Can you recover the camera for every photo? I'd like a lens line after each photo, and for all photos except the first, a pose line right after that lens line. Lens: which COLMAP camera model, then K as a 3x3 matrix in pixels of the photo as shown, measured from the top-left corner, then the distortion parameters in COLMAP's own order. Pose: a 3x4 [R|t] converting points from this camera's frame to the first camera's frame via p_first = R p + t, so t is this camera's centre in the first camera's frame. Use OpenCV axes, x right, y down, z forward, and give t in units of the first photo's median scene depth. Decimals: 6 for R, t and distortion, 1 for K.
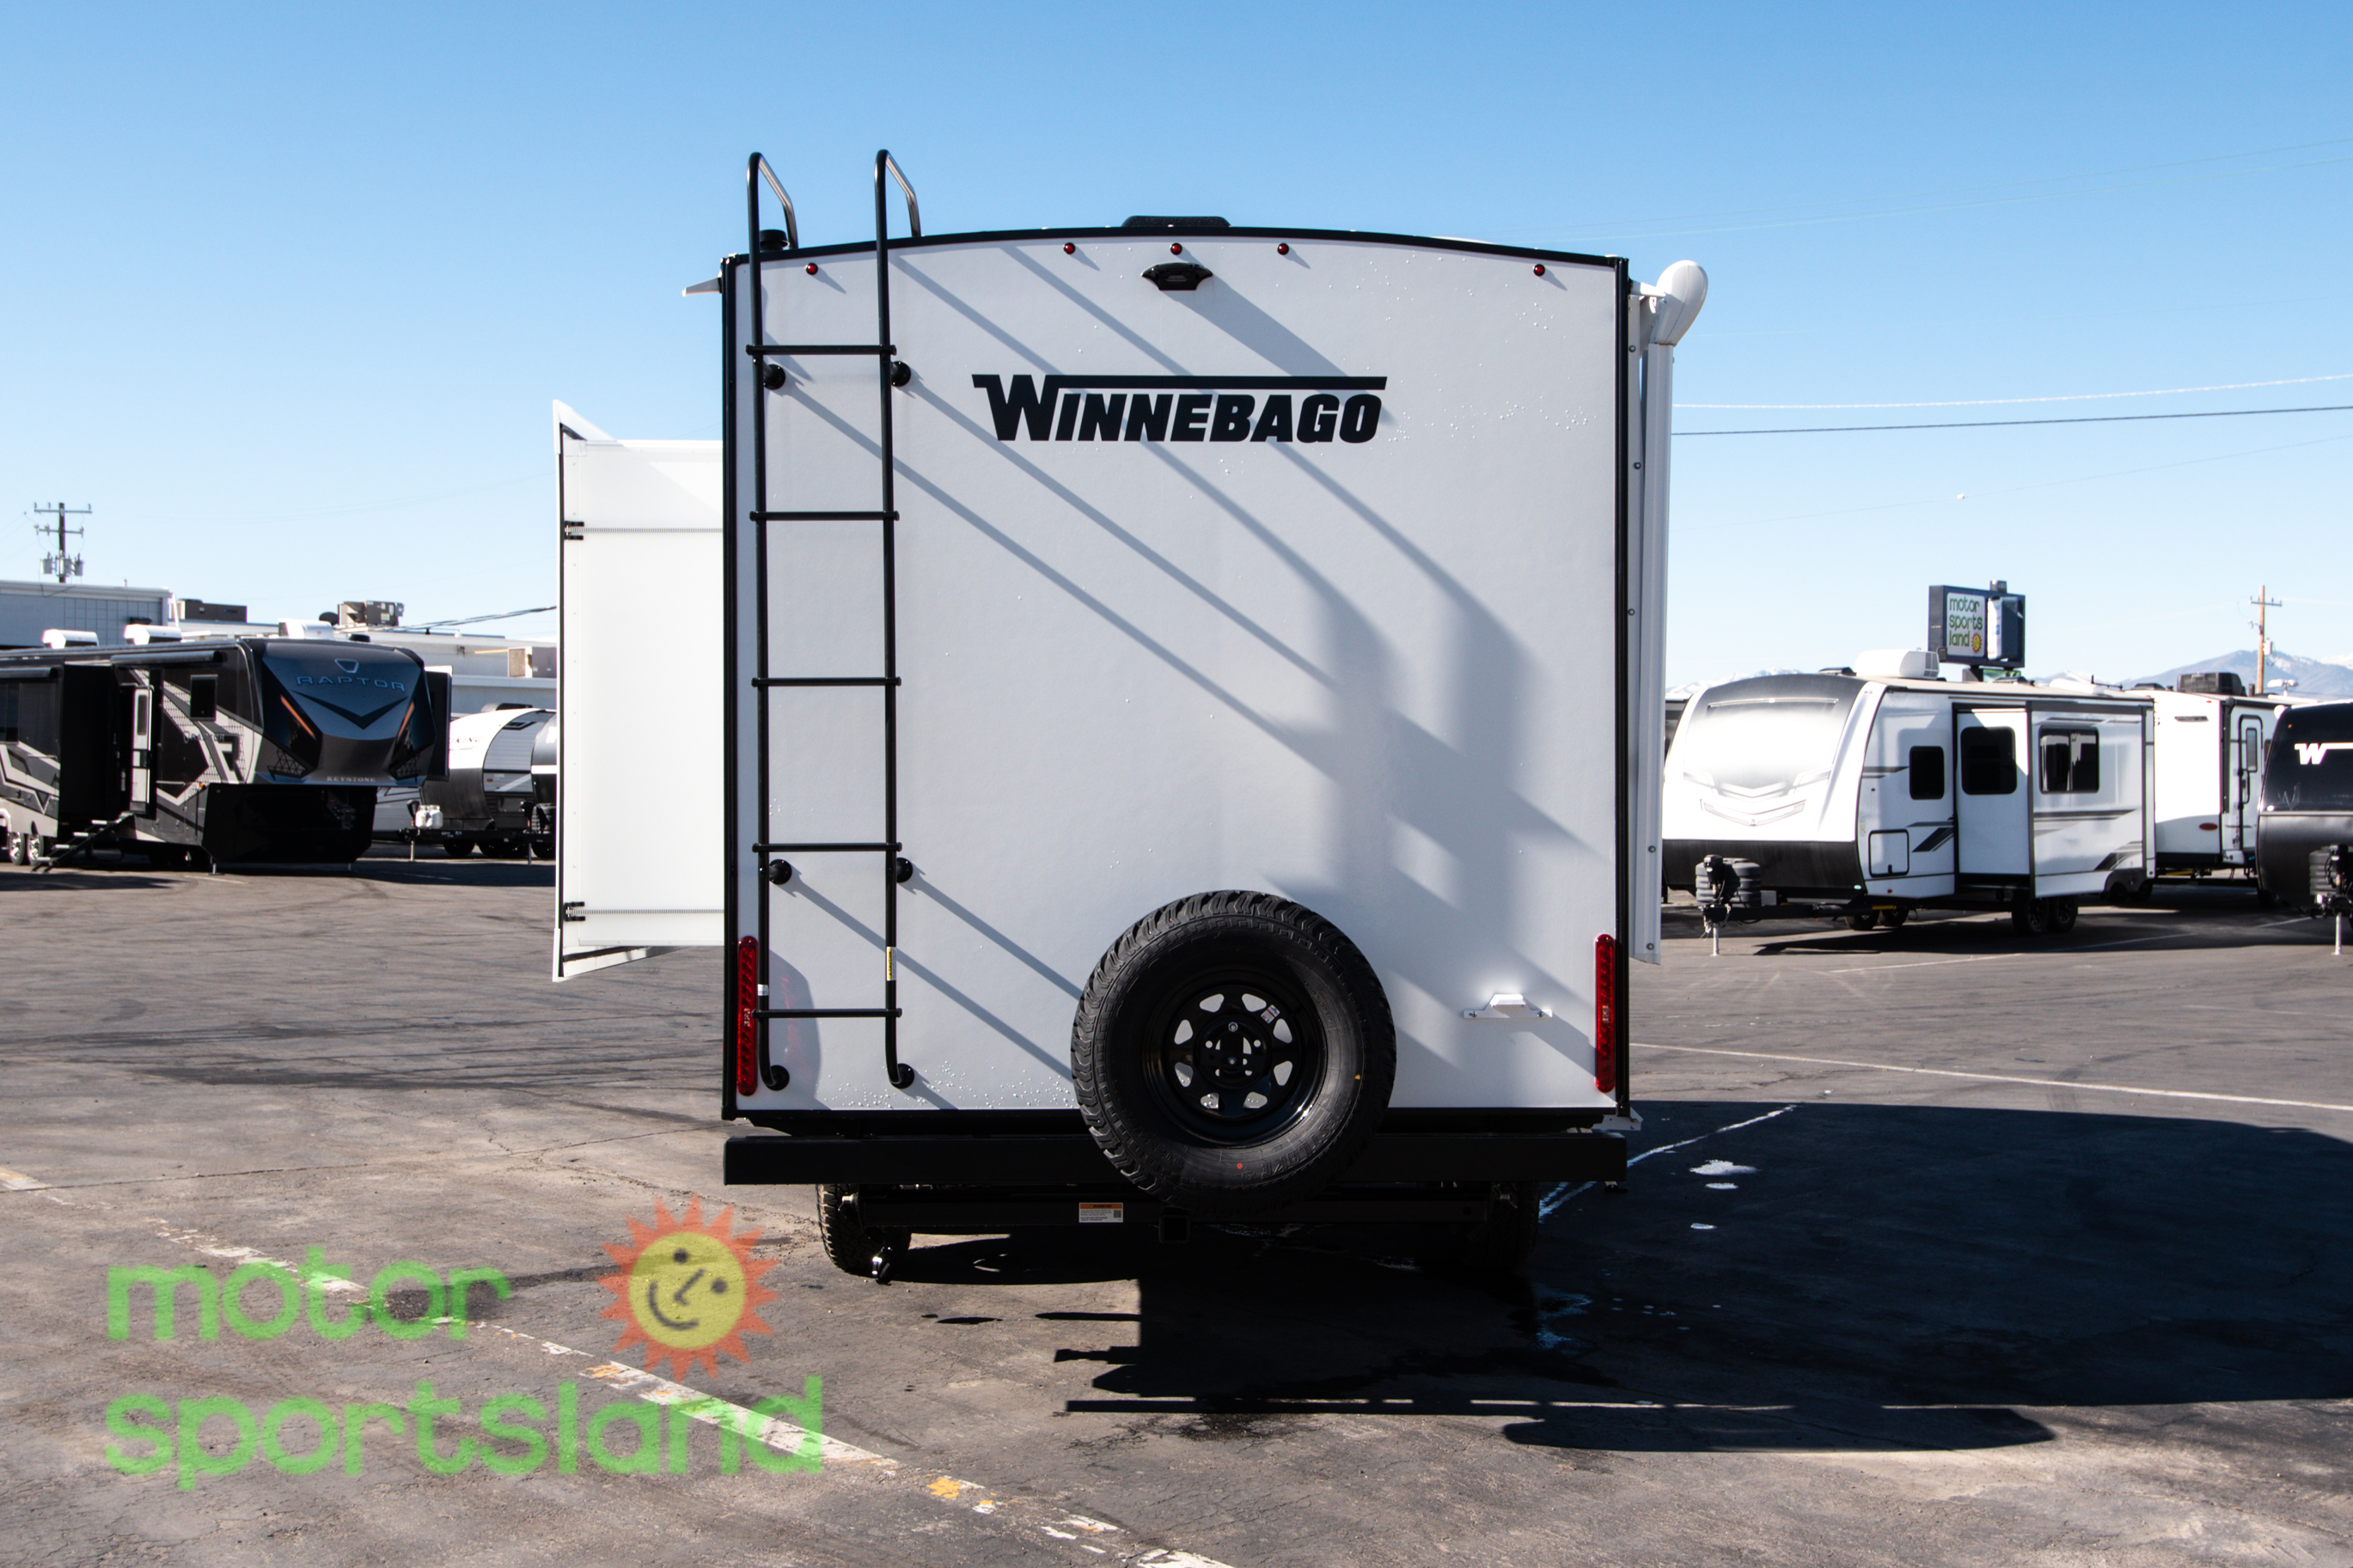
lens RADIAL K [[2339.4, 0, 1176.5], [0, 2339.4, 784.0], [0, 0, 1]] dist [0.069698, 0.000911]
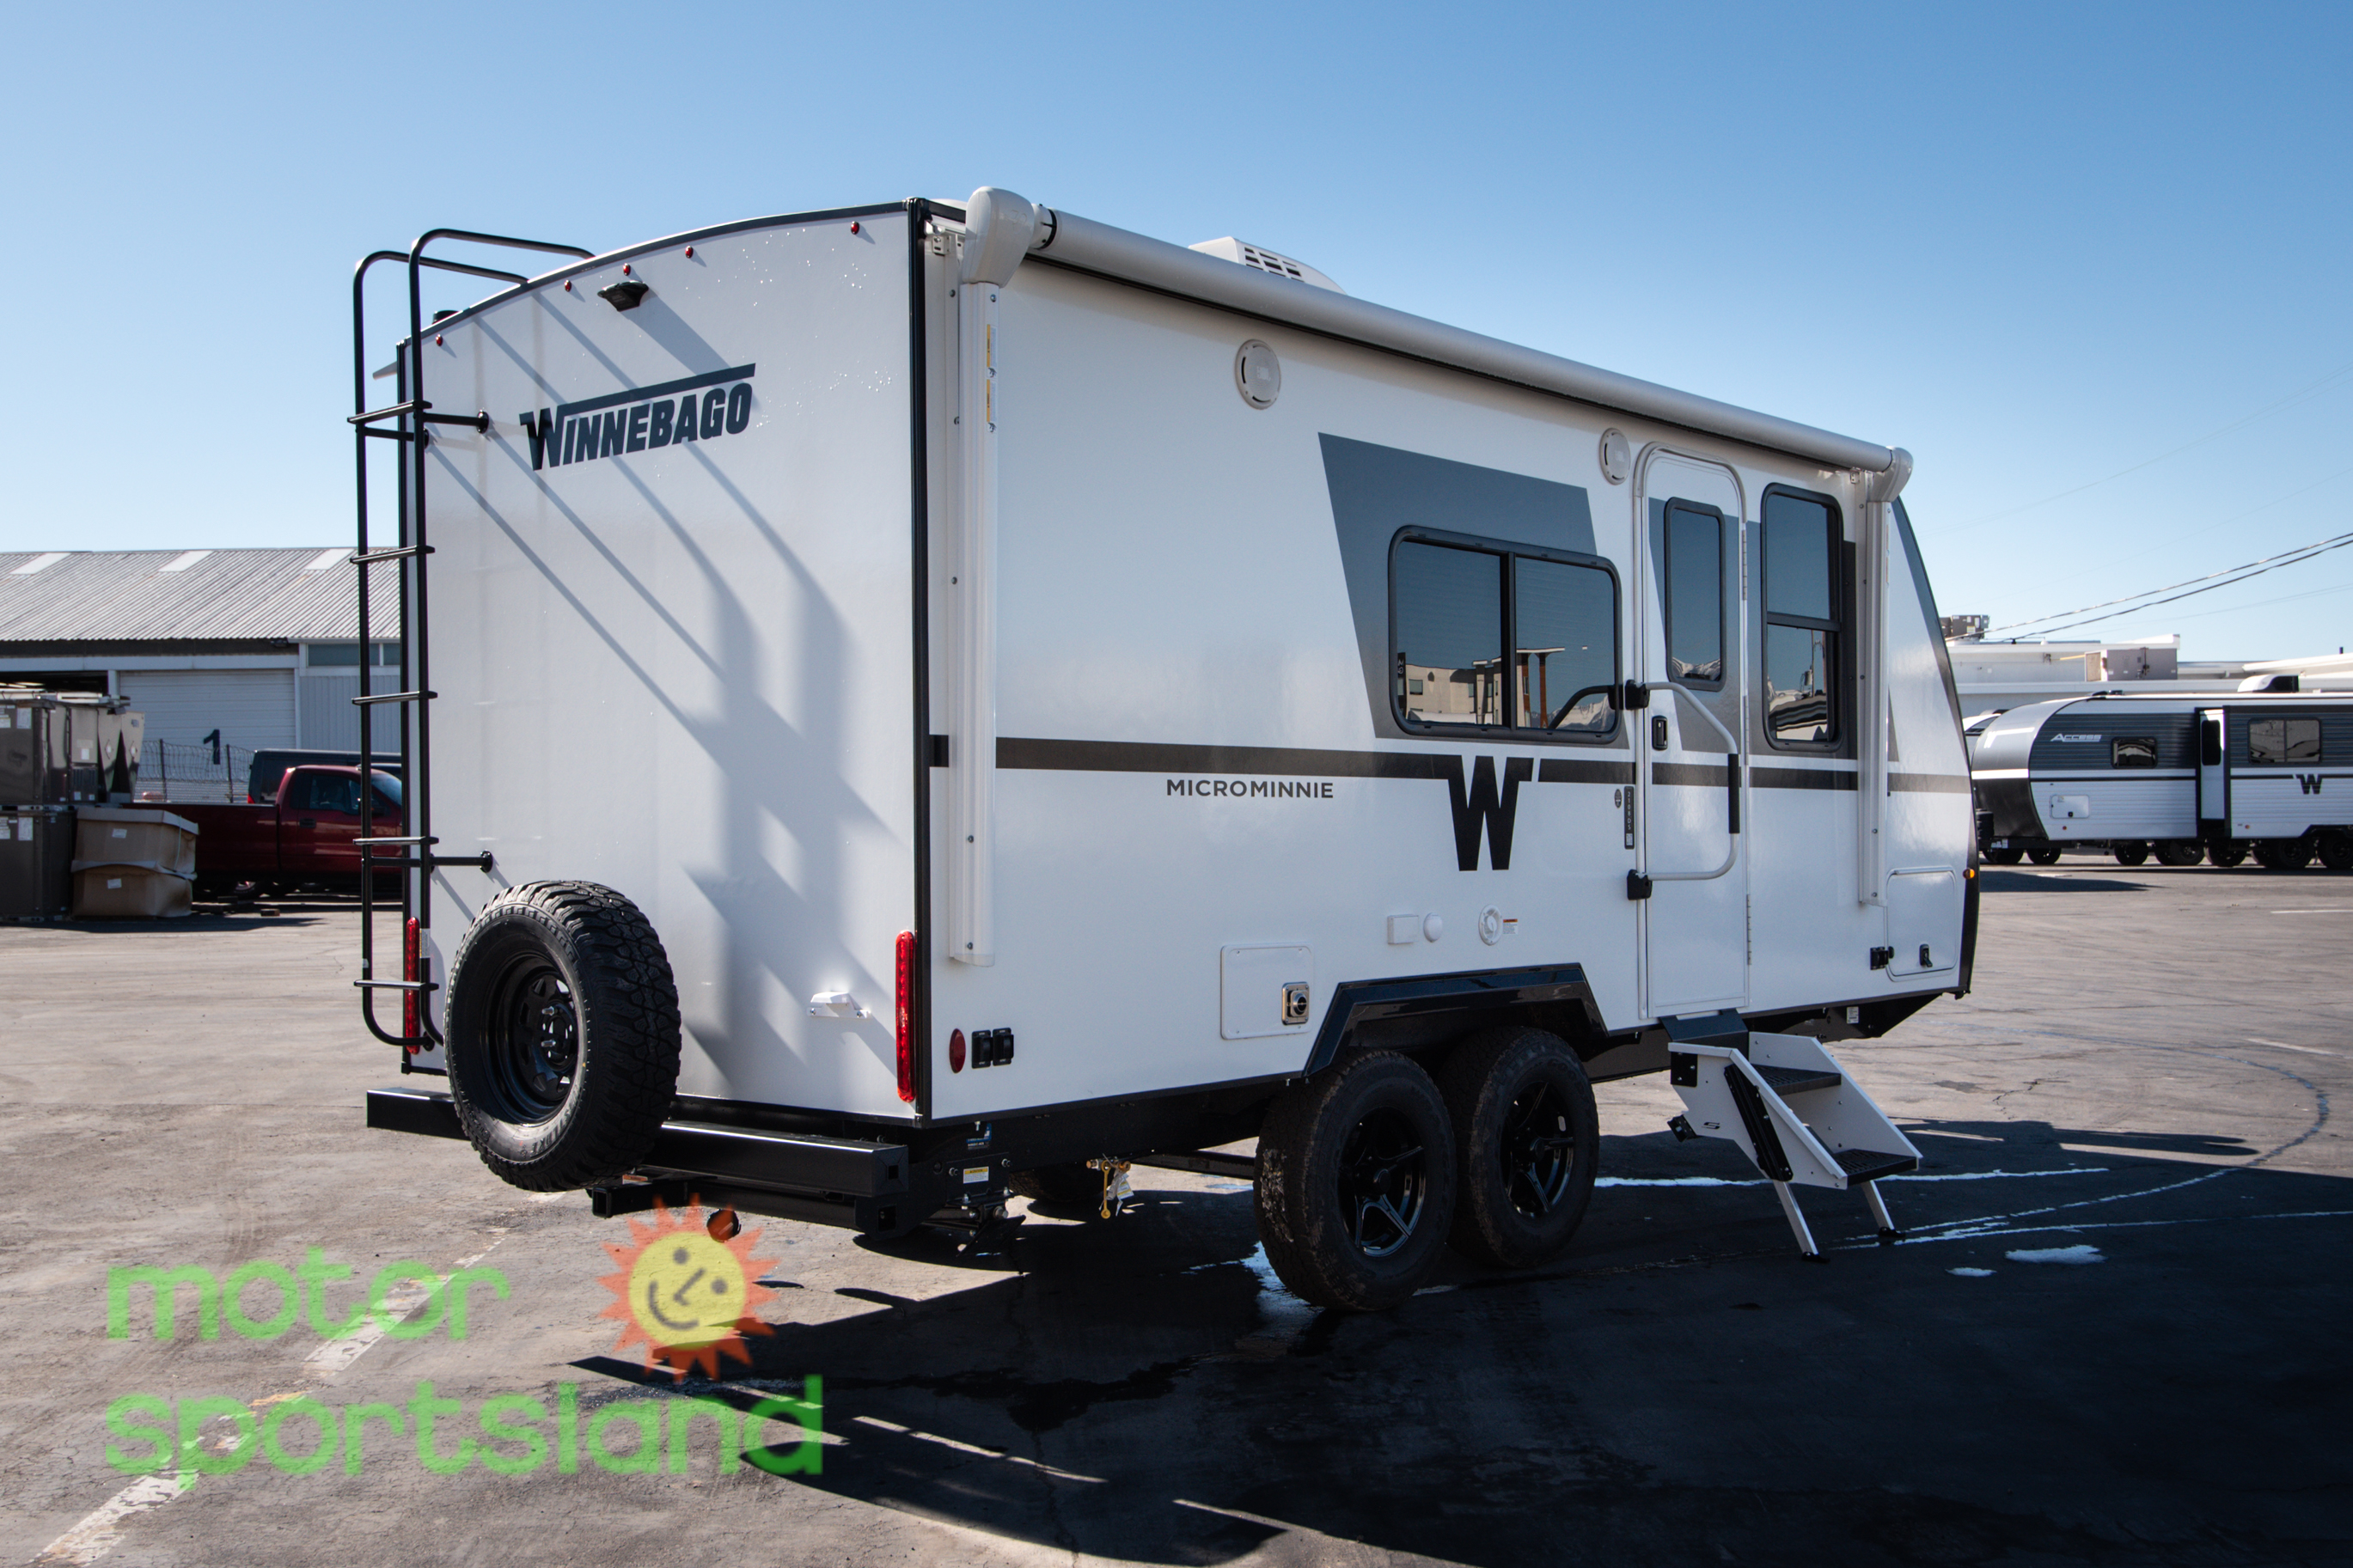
lens RADIAL K [[2339.4, 0, 1176.5], [0, 2339.4, 784.0], [0, 0, 1]] dist [0.069698, 0.000911]
pose [[0.732076, -0.022610, -0.680848, 0.895755], [0.024932, 0.999669, -0.006389, 0.015480], [0.680766, -0.012297, 0.732397, 0.391337]]
